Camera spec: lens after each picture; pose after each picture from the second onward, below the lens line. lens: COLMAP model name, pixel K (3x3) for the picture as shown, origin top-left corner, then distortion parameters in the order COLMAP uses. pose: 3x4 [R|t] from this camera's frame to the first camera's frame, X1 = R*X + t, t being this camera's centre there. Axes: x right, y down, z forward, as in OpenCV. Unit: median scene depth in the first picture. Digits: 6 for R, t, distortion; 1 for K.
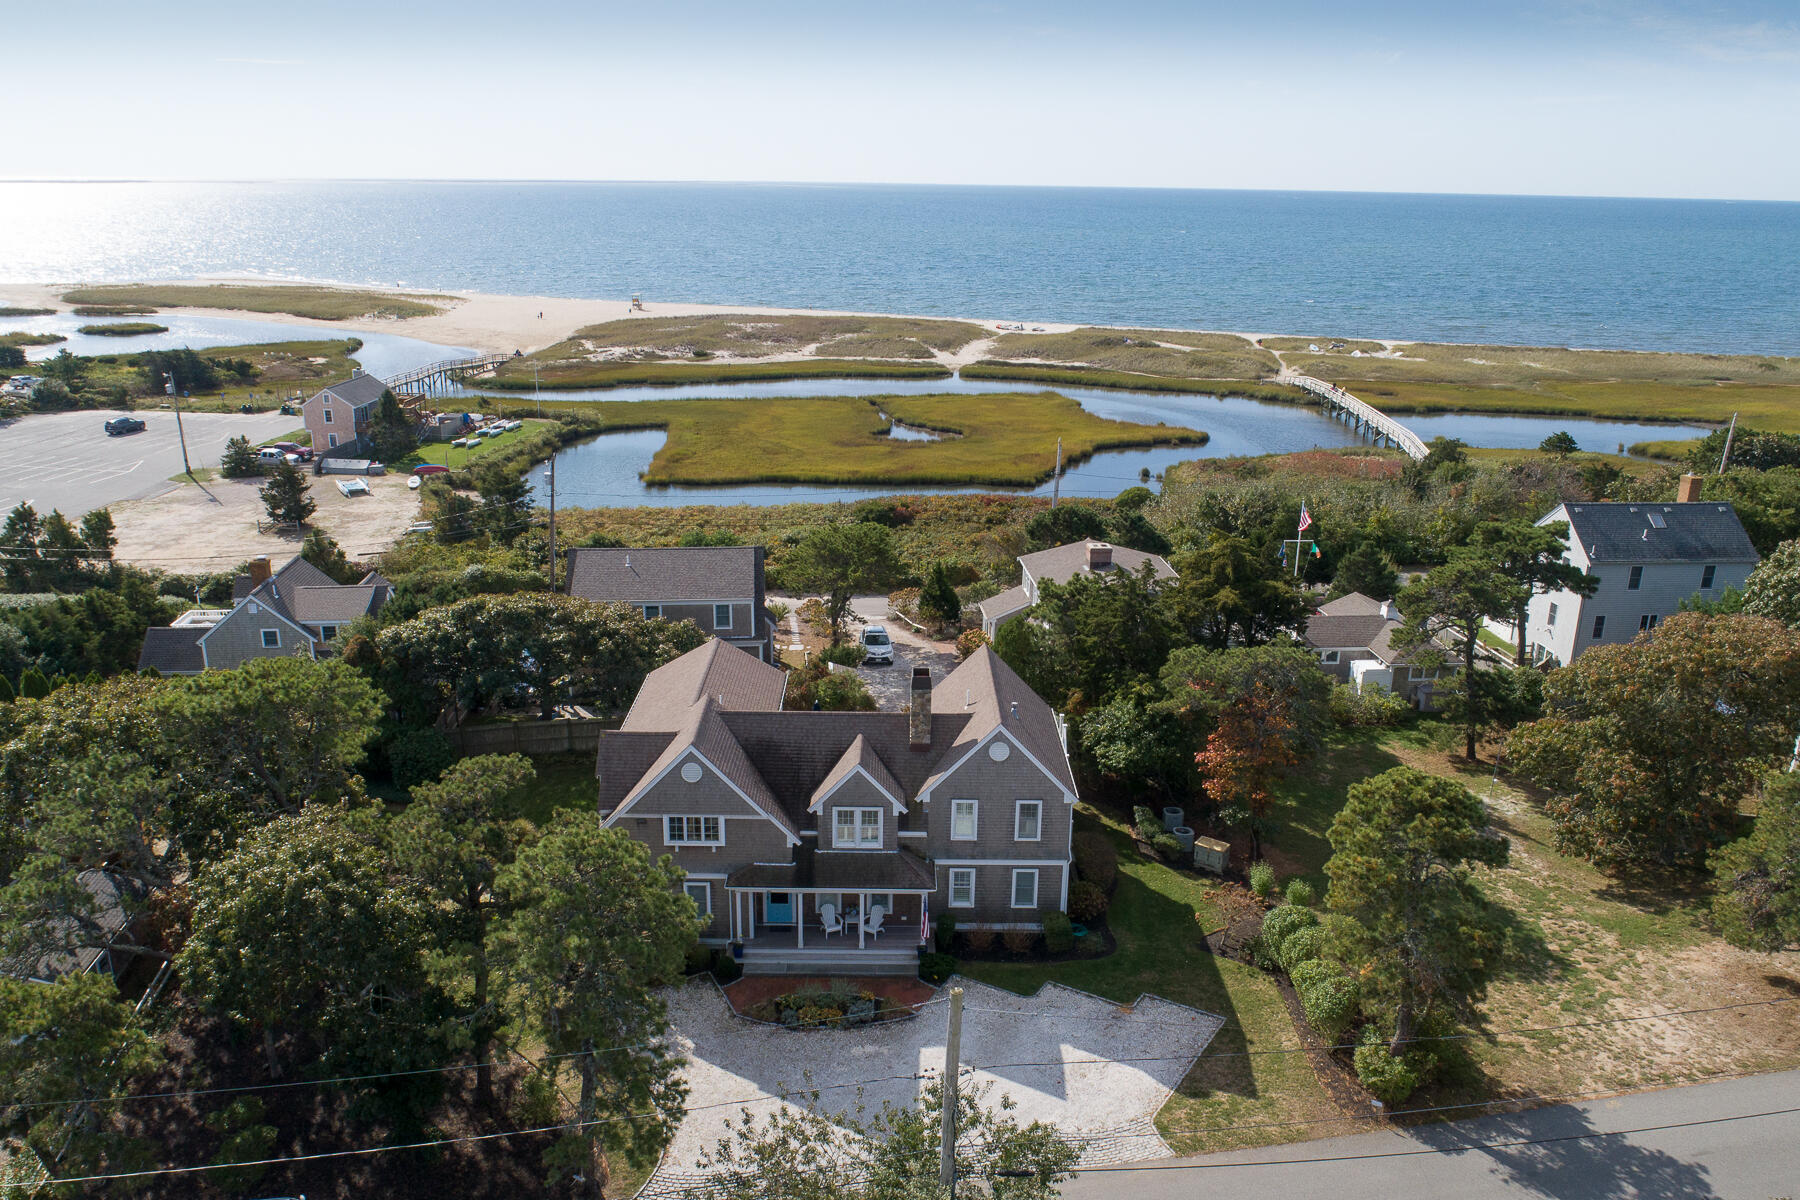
lens RADIAL K [[1390.4, 0, 900.0], [0, 1390.4, 600.0], [0, 0, 1]] dist [-0.026839, 0.018960]
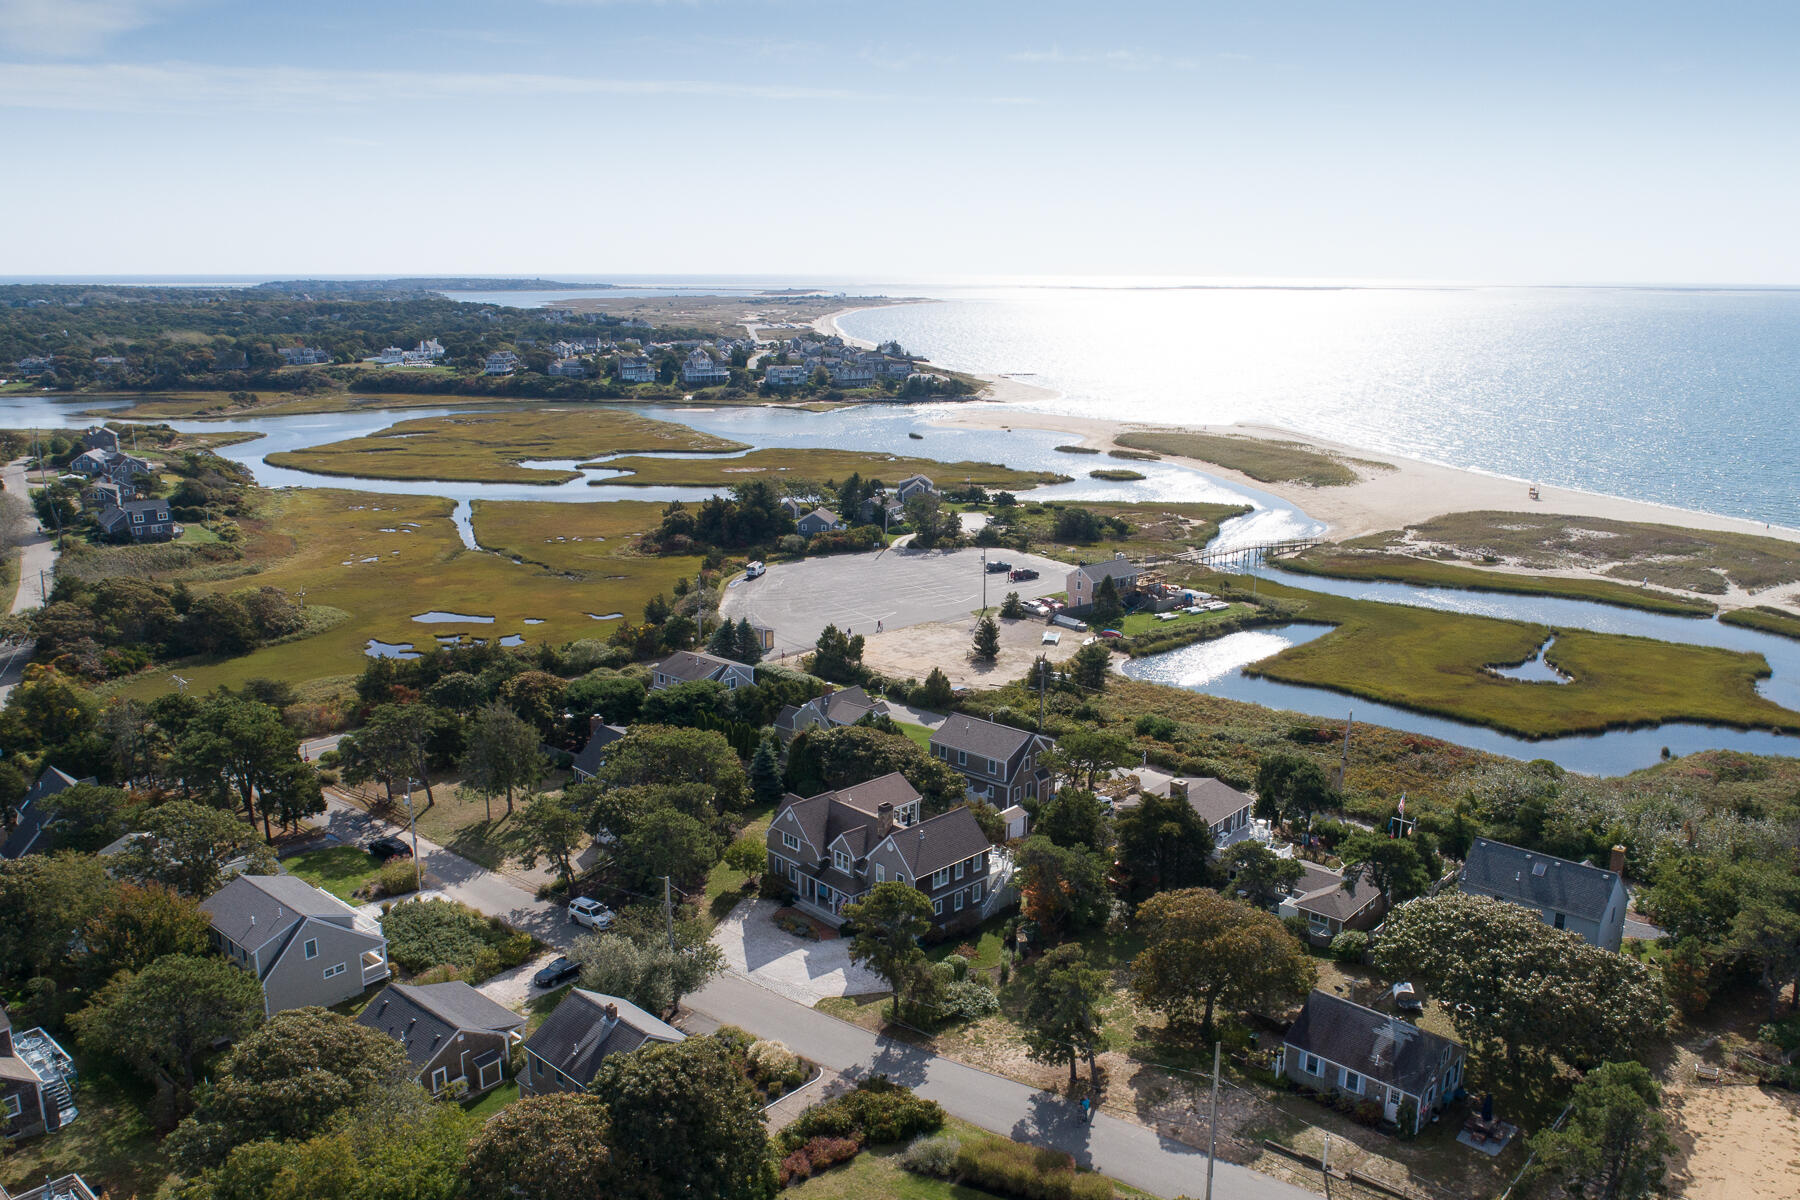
lens RADIAL K [[1390.4, 0, 900.0], [0, 1390.4, 600.0], [0, 0, 1]] dist [-0.026839, 0.018960]
pose [[0.692597, 0.162656, -0.702746, 1.637991], [-0.210109, 0.977490, 0.019173, -0.334860], [0.690046, 0.134374, 0.711183, -0.647625]]
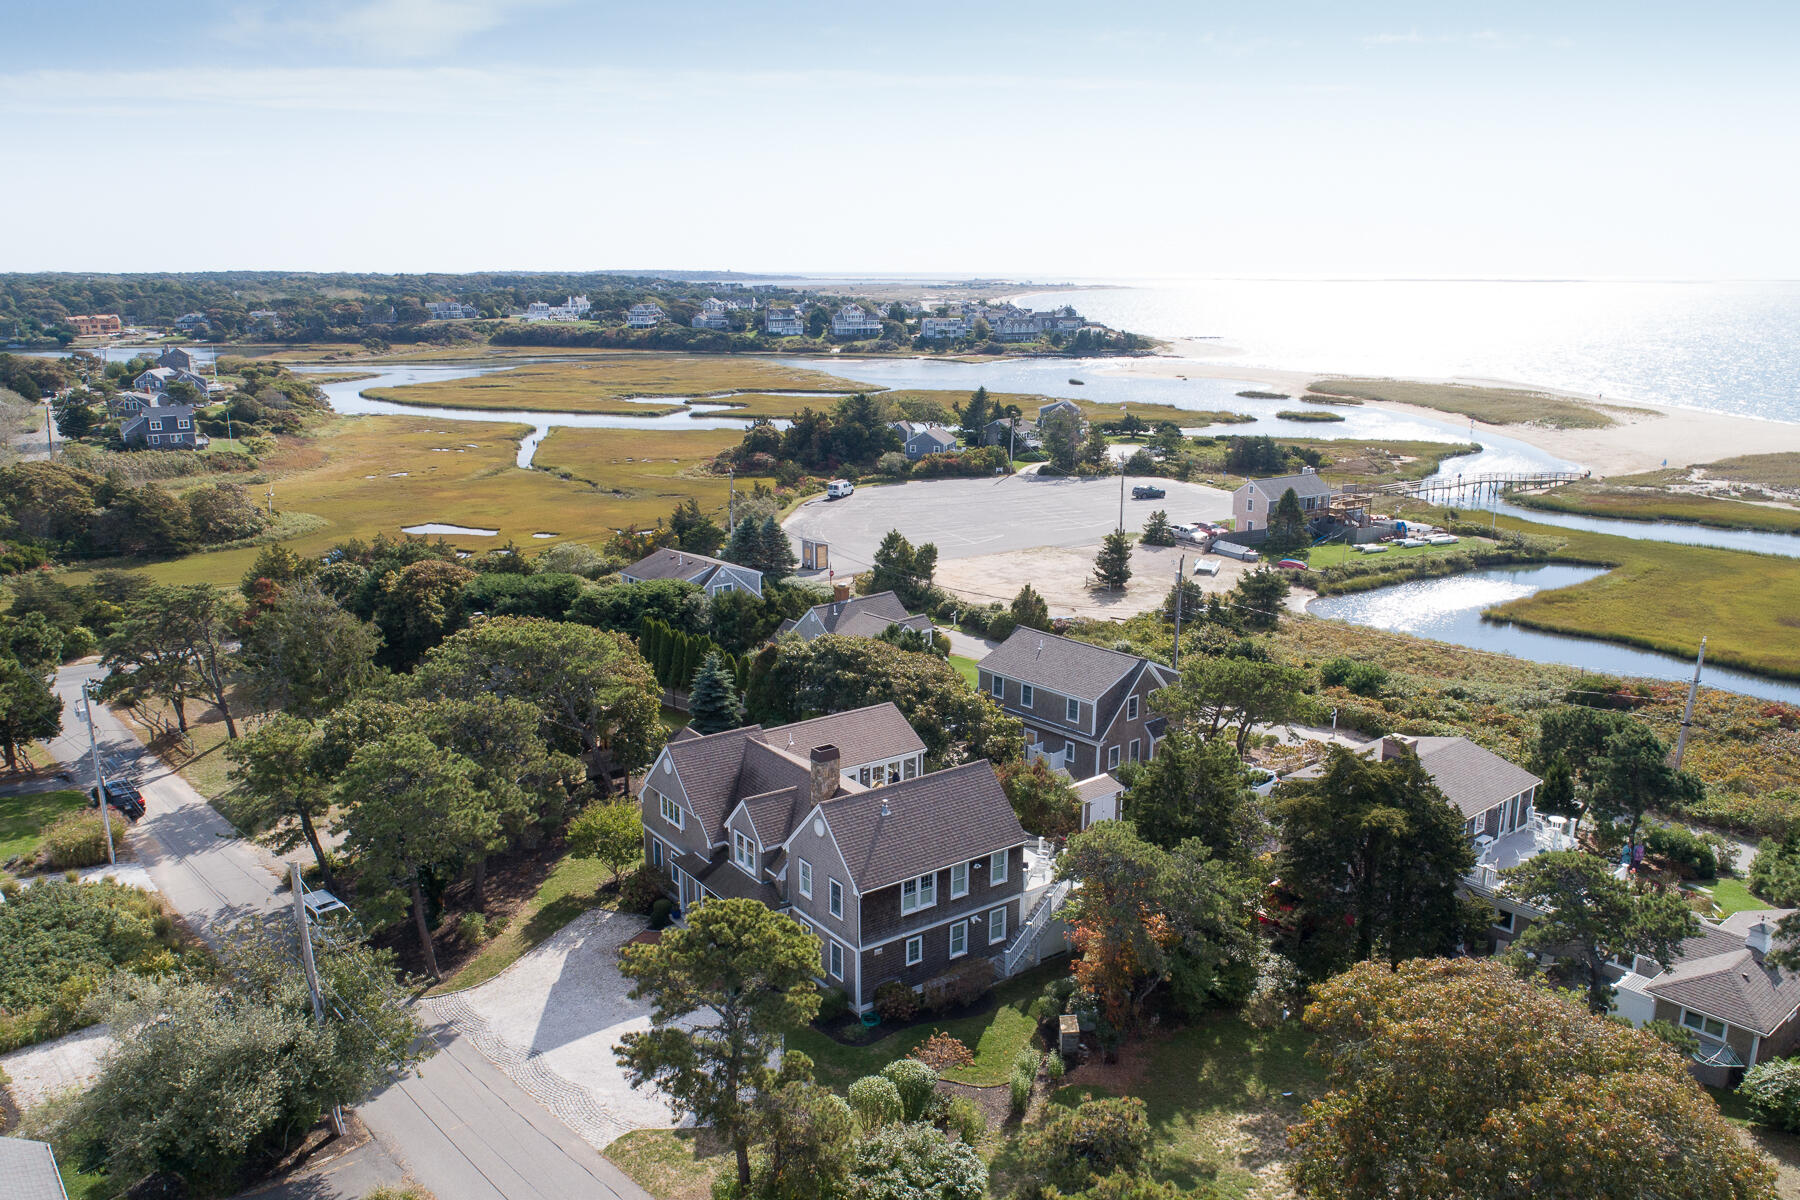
lens RADIAL K [[1390.4, 0, 900.0], [0, 1390.4, 600.0], [0, 0, 1]] dist [-0.026839, 0.018960]
pose [[0.589518, 0.181708, -0.787052, 1.009851], [-0.233760, 0.971054, 0.049098, -0.149493], [0.773191, 0.155037, 0.614930, 0.330327]]
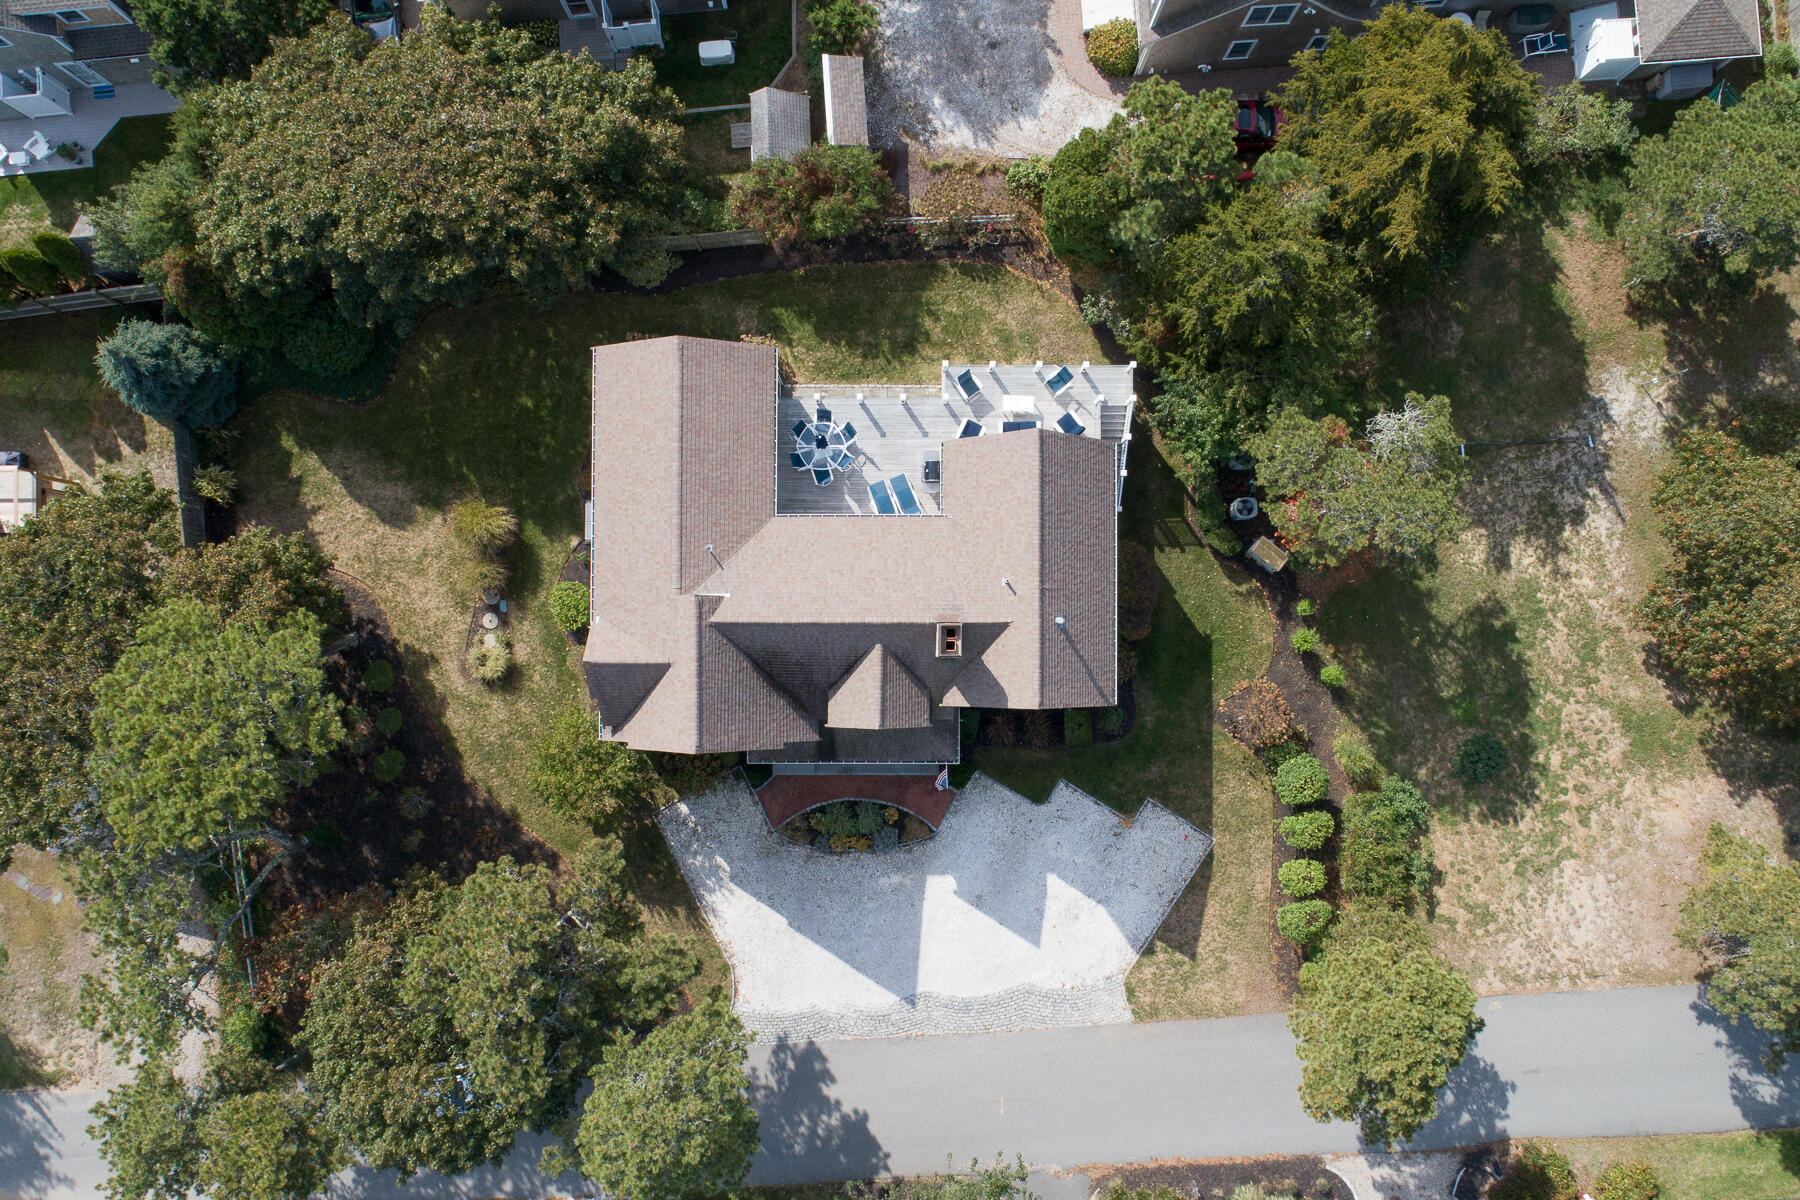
lens RADIAL K [[1390.4, 0, 900.0], [0, 1390.4, 600.0], [0, 0, 1]] dist [-0.026839, 0.018960]
pose [[0.999950, 0.007540, -0.006640, -0.010980], [0.003987, 0.308752, 0.951134, -0.795418], [0.009222, -0.951113, 0.308707, 0.817493]]
